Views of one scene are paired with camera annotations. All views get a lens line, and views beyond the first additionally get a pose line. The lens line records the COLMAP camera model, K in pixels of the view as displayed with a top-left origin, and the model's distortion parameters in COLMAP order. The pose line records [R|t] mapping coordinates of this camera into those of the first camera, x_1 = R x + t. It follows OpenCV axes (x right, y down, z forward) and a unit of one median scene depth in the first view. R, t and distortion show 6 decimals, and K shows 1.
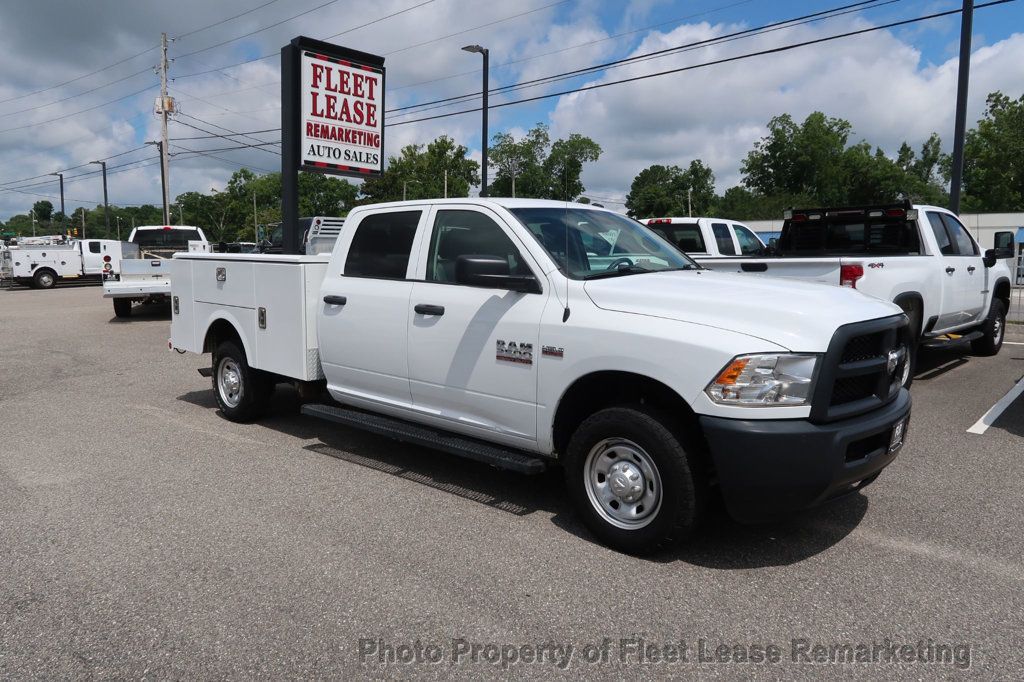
lens RADIAL K [[707.3, 0, 505.2], [0, 707.3, 342.9], [0, 0, 1]] dist [-0.030637, 0.008326]
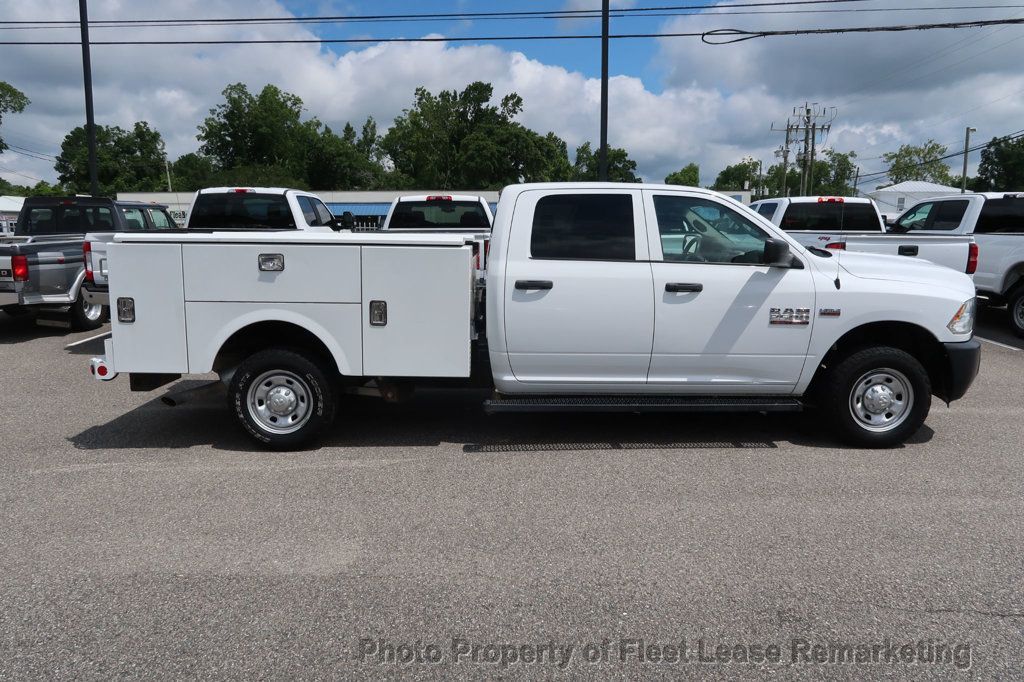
lens RADIAL K [[696.4, 0, 518.9], [0, 696.4, 341.0], [0, 0, 1]] dist [-0.027835, 0.005770]
pose [[0.735407, -0.110504, 0.668554, -1.055461], [0.082456, 0.993875, 0.073574, -0.066890], [-0.672590, 0.001019, 0.740015, 0.380109]]
